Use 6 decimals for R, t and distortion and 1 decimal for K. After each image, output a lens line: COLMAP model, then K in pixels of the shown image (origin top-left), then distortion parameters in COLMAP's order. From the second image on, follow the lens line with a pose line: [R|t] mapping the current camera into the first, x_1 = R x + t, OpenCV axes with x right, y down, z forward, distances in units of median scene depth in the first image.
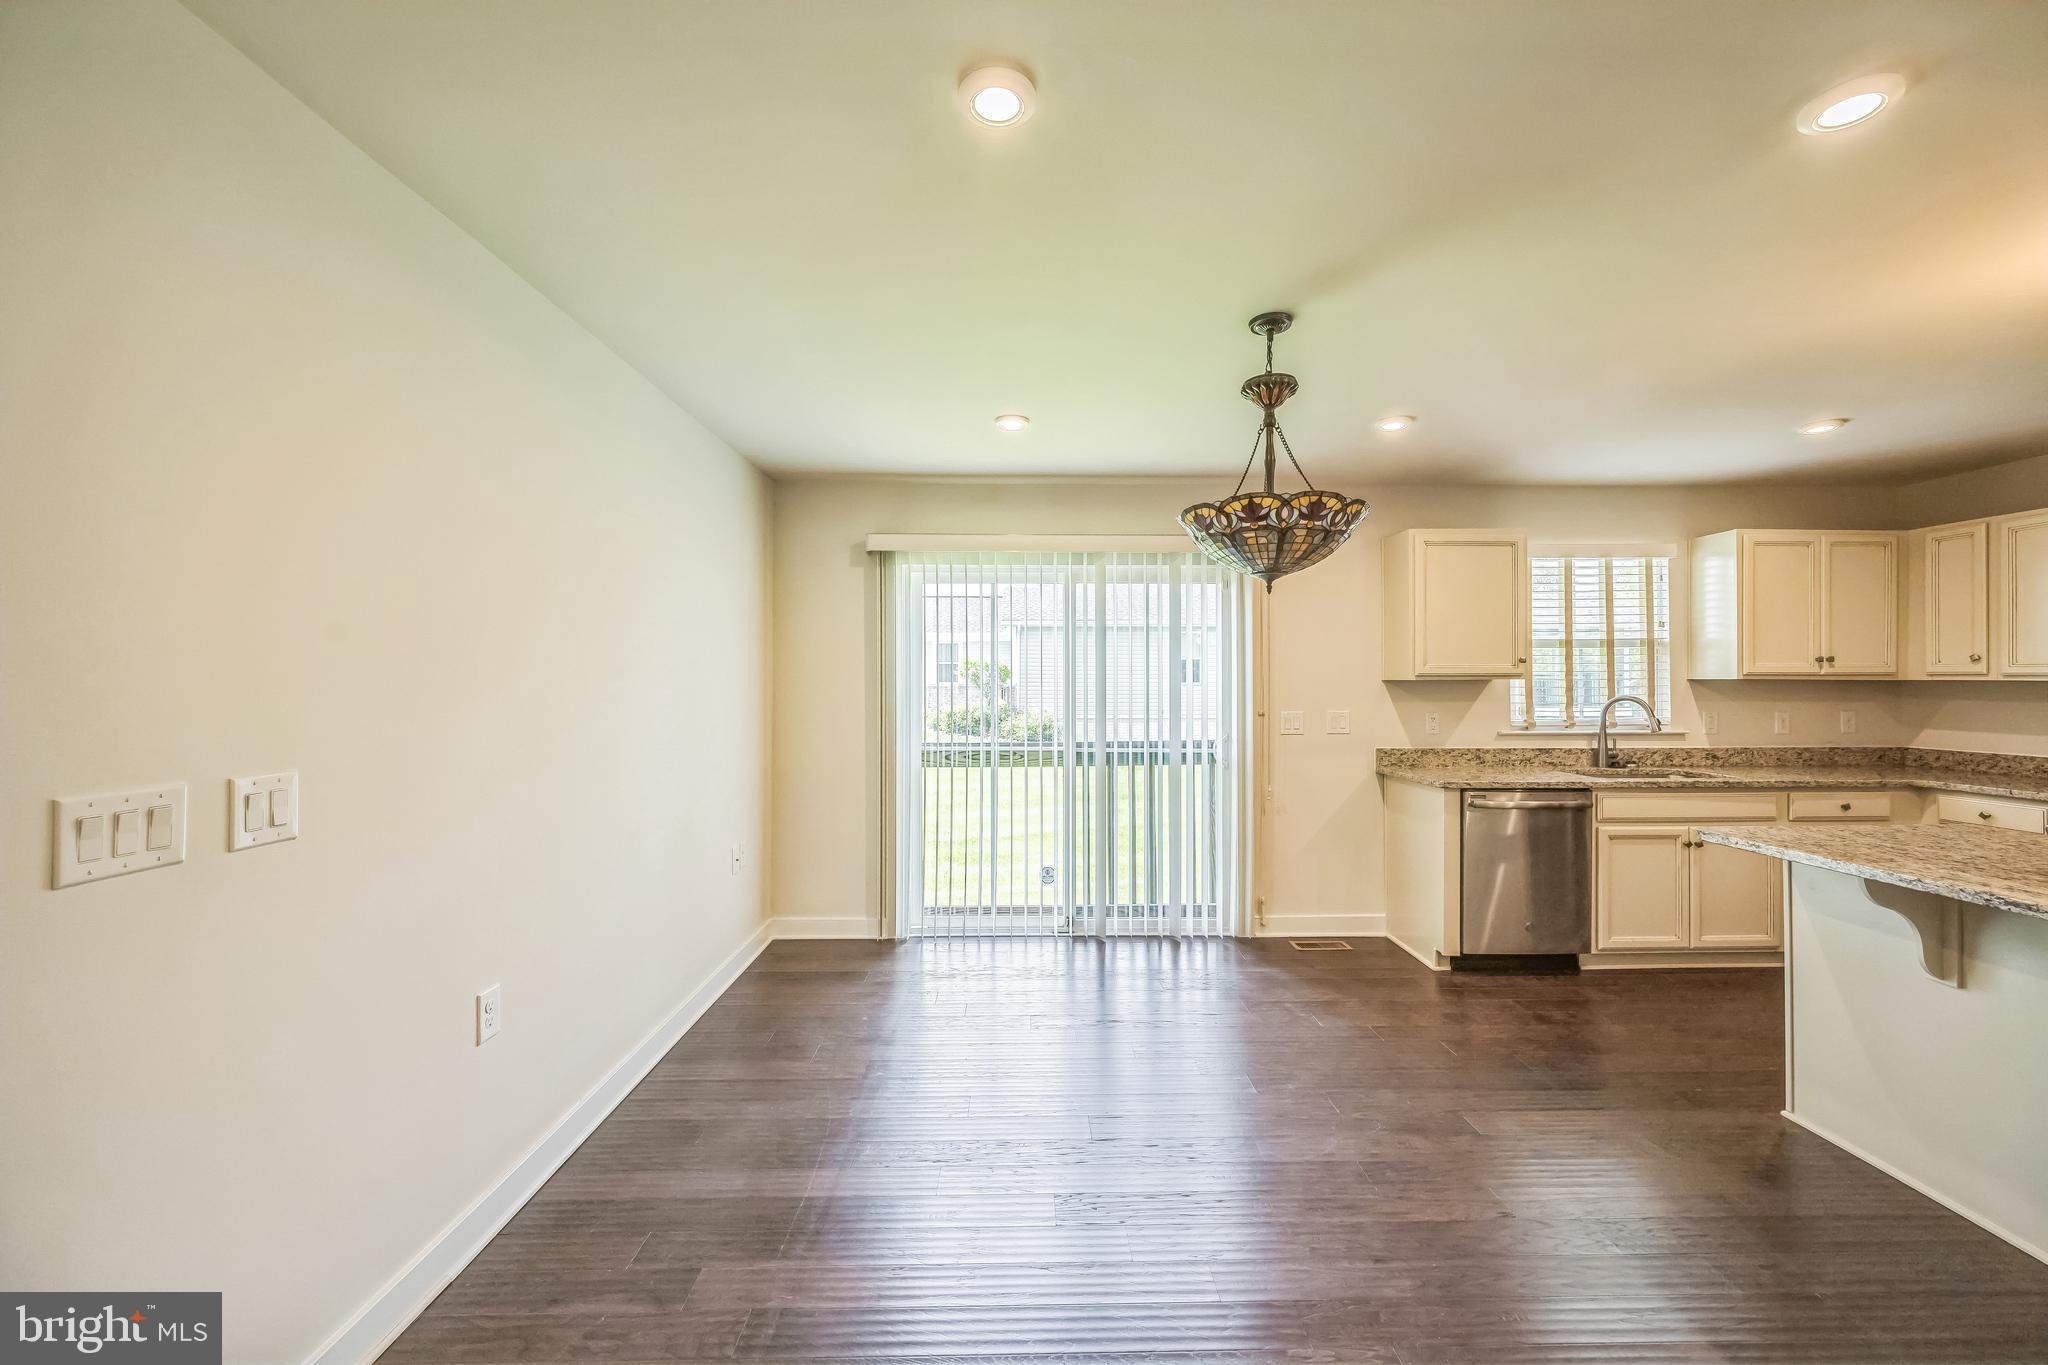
lens RADIAL K [[793.5, 0, 1033.4], [0, 793.5, 675.5], [0, 0, 1]] dist [-0.003372, -0.000464]
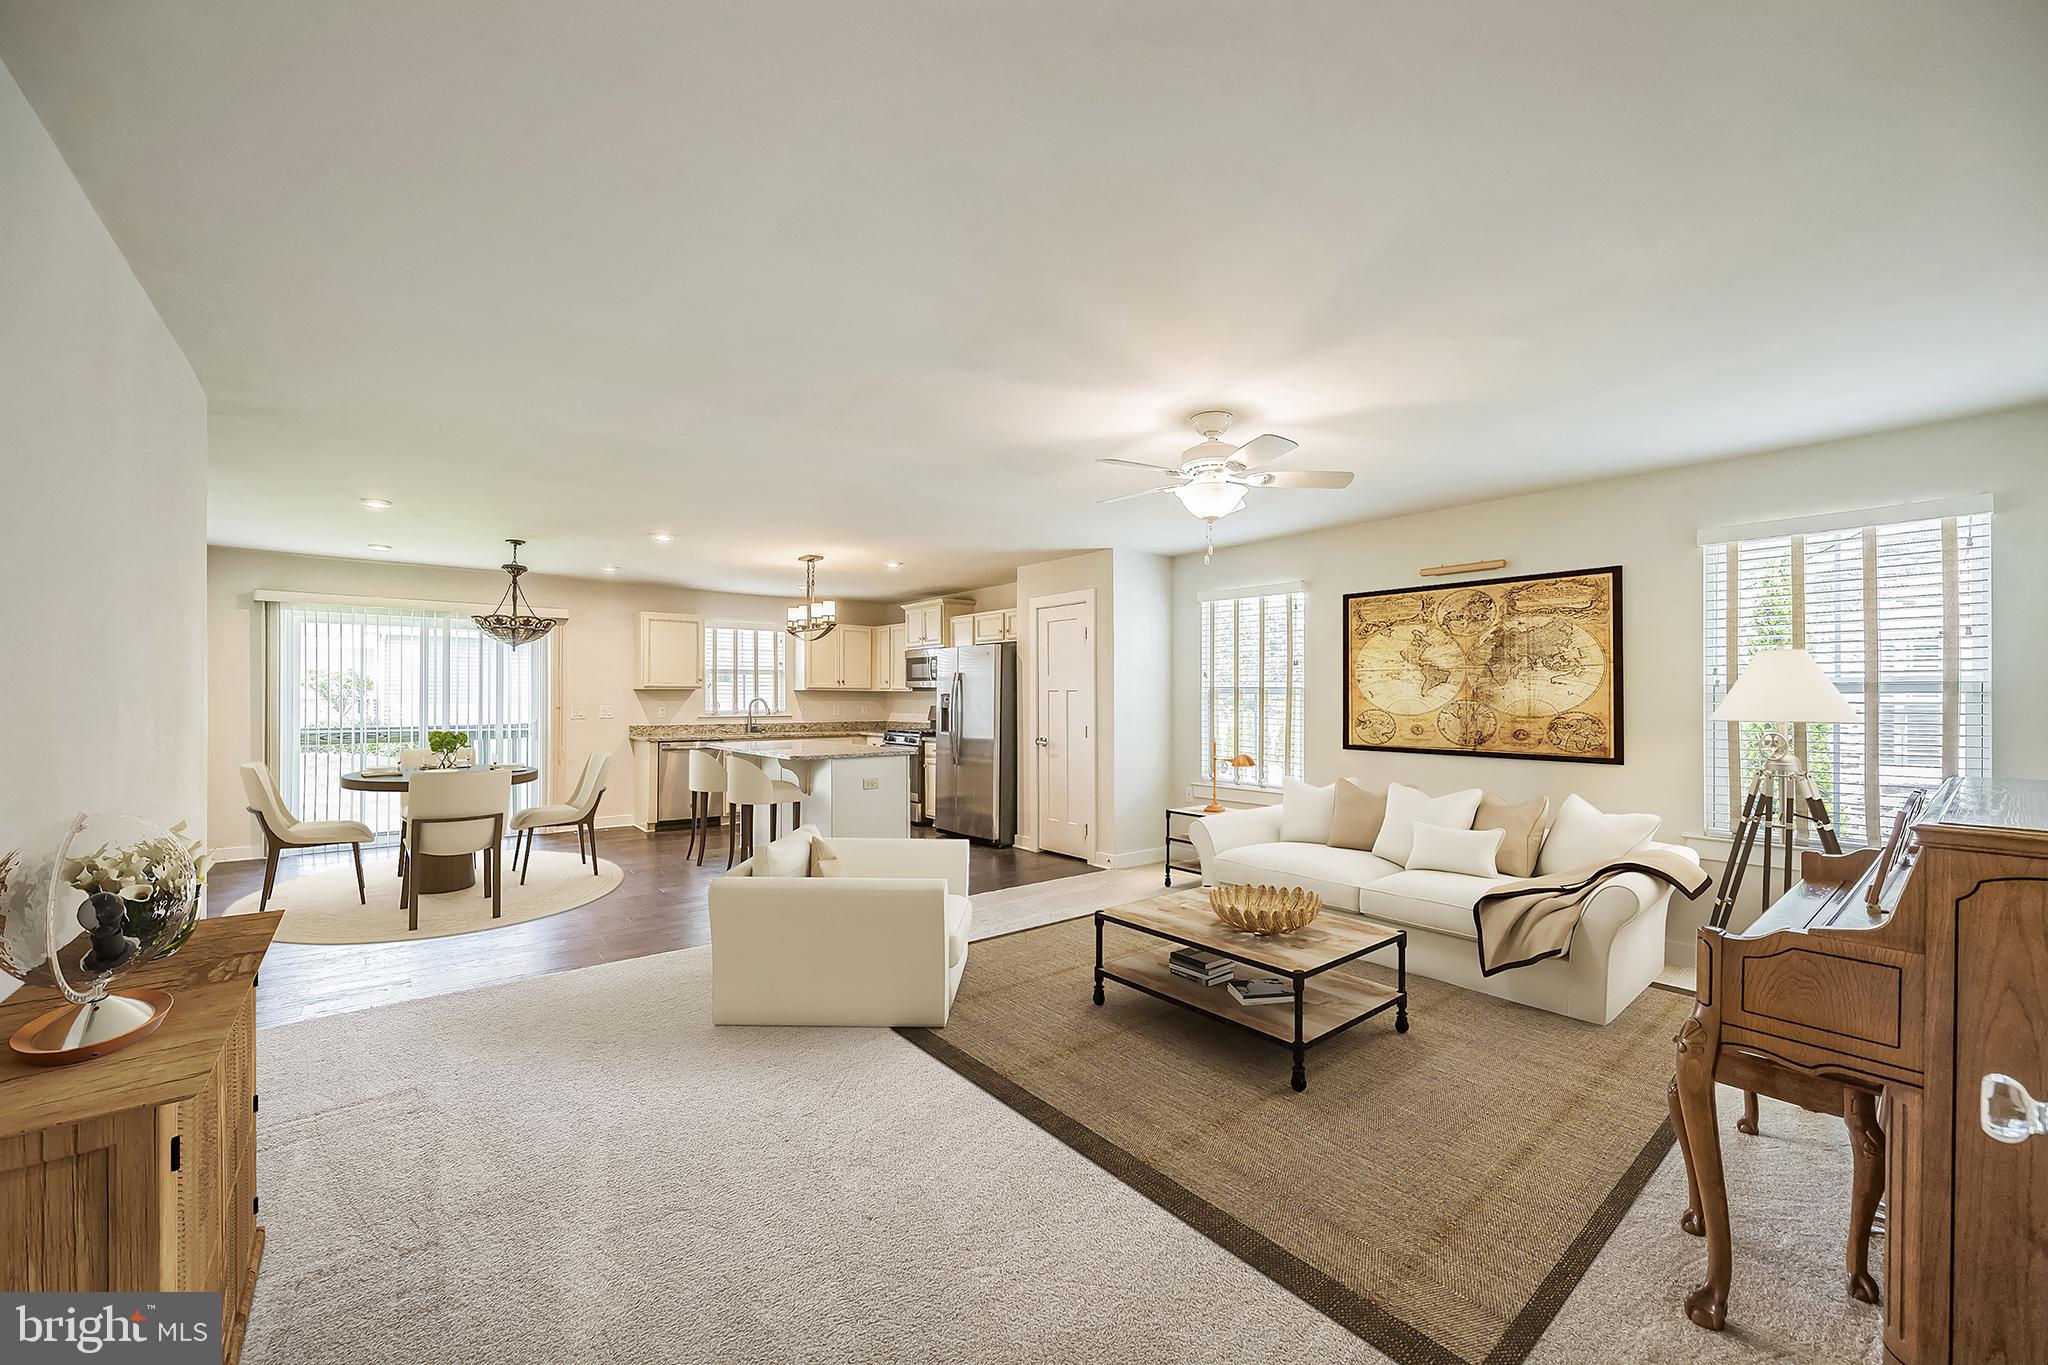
lens RADIAL K [[793.5, 0, 1033.7], [0, 793.5, 698.0], [0, 0, 1]] dist [-0.003372, -0.000464]
pose [[0.782095, 0.001389, 0.623158, 0.014265], [-0.007142, 0.999952, 0.006735, 0.006854], [-0.623118, -0.009718, 0.782067, -1.122726]]
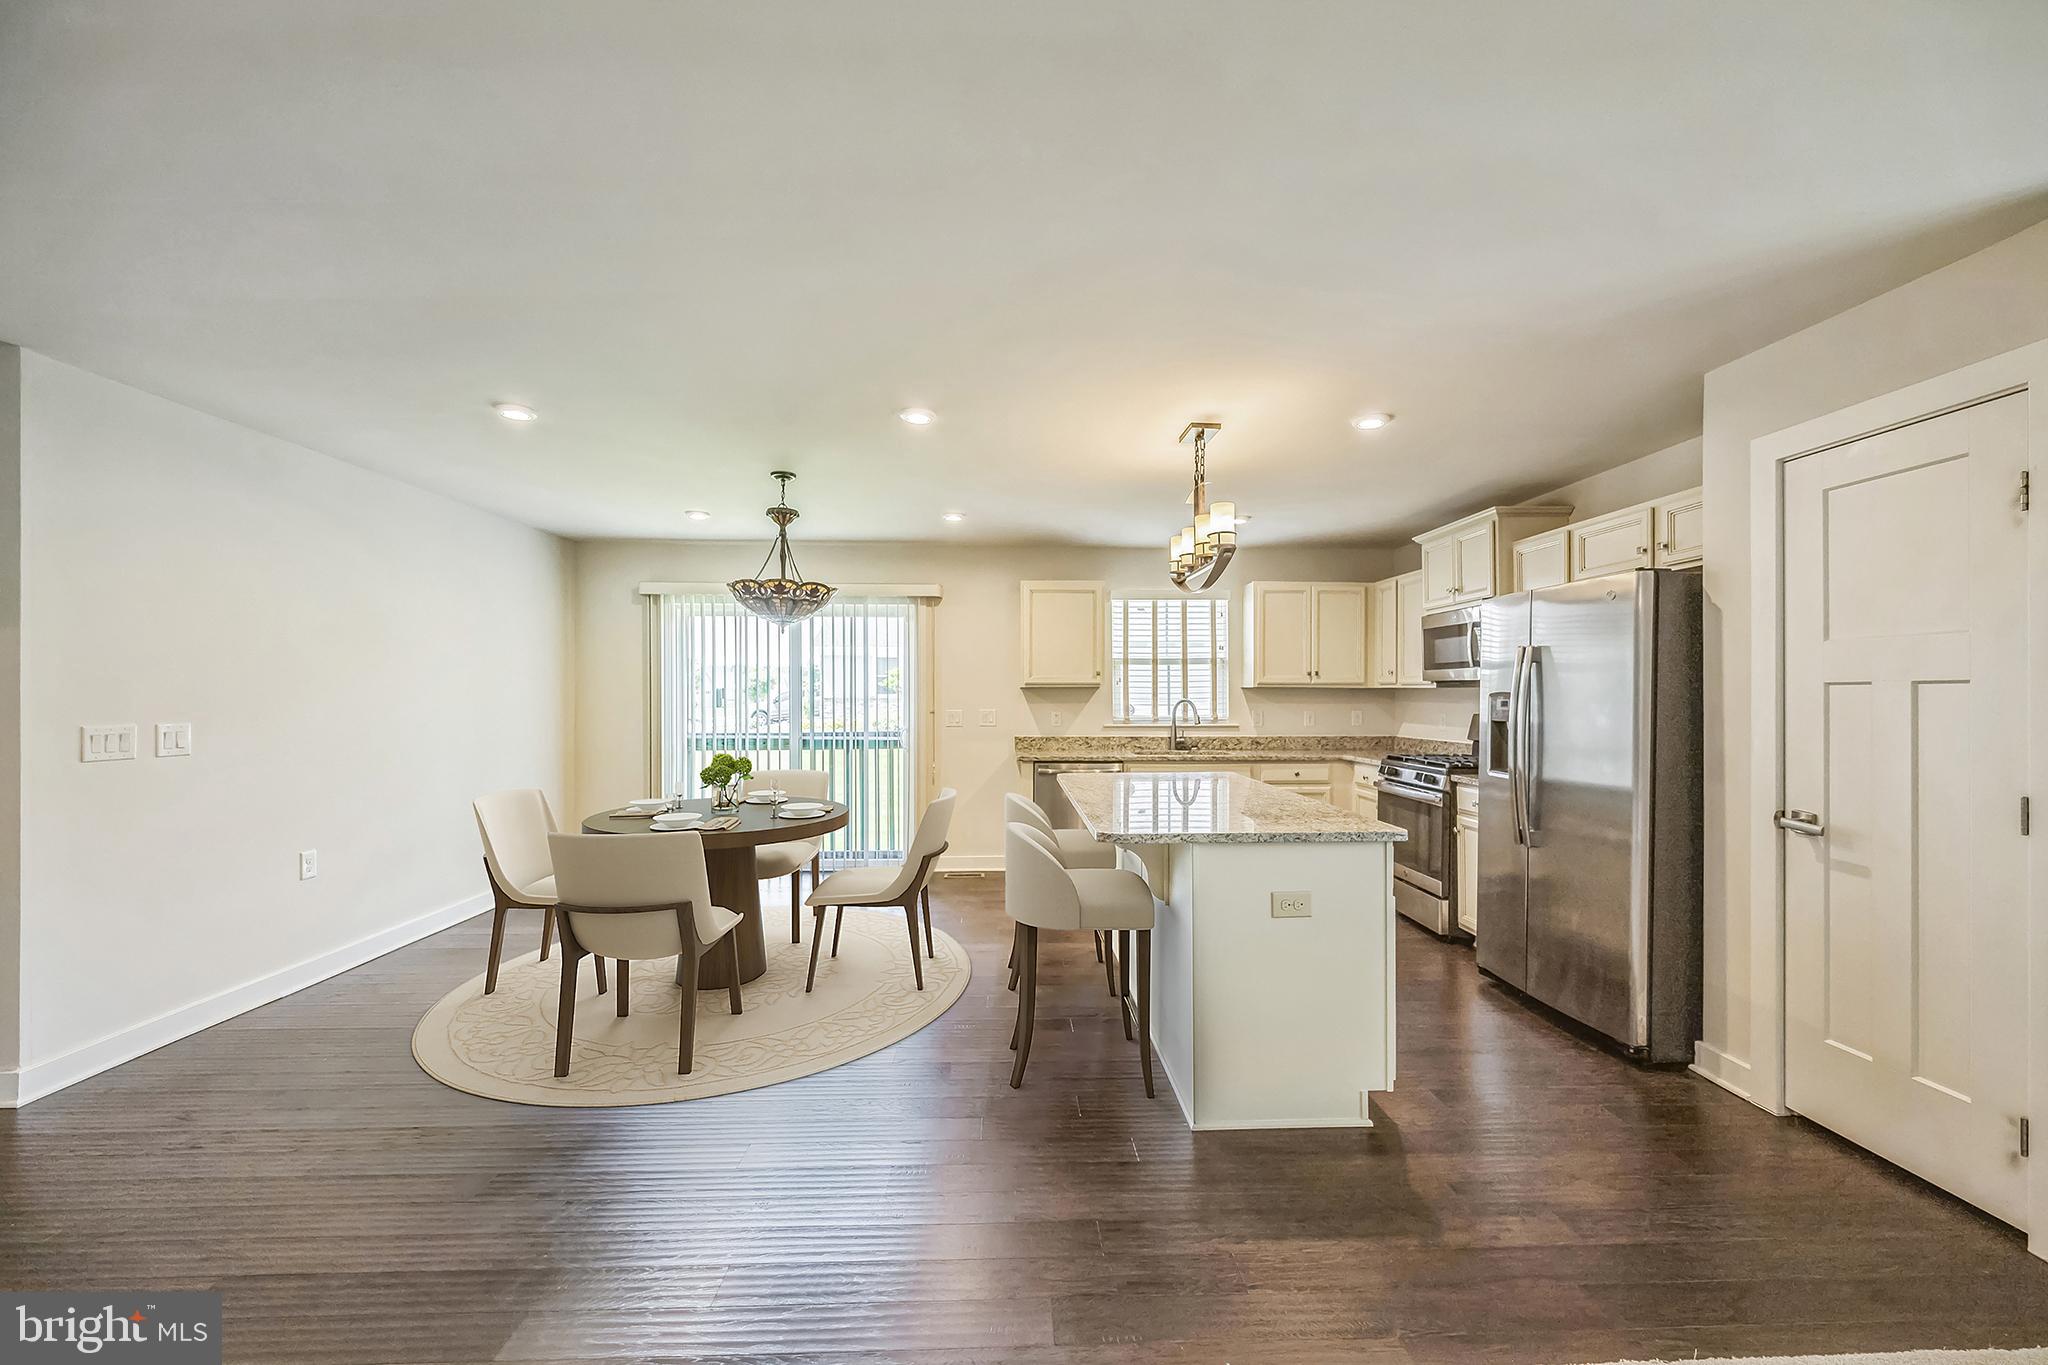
lens RADIAL K [[793.5, 0, 1036.2], [0, 793.5, 697.9], [0, 0, 1]] dist [-0.003372, -0.000464]
pose [[0.999767, 0.001131, 0.021540, 0.467761], [-0.001374, 0.999936, 0.011238, 0.008689], [-0.021526, -0.011265, 0.999705, -0.422856]]
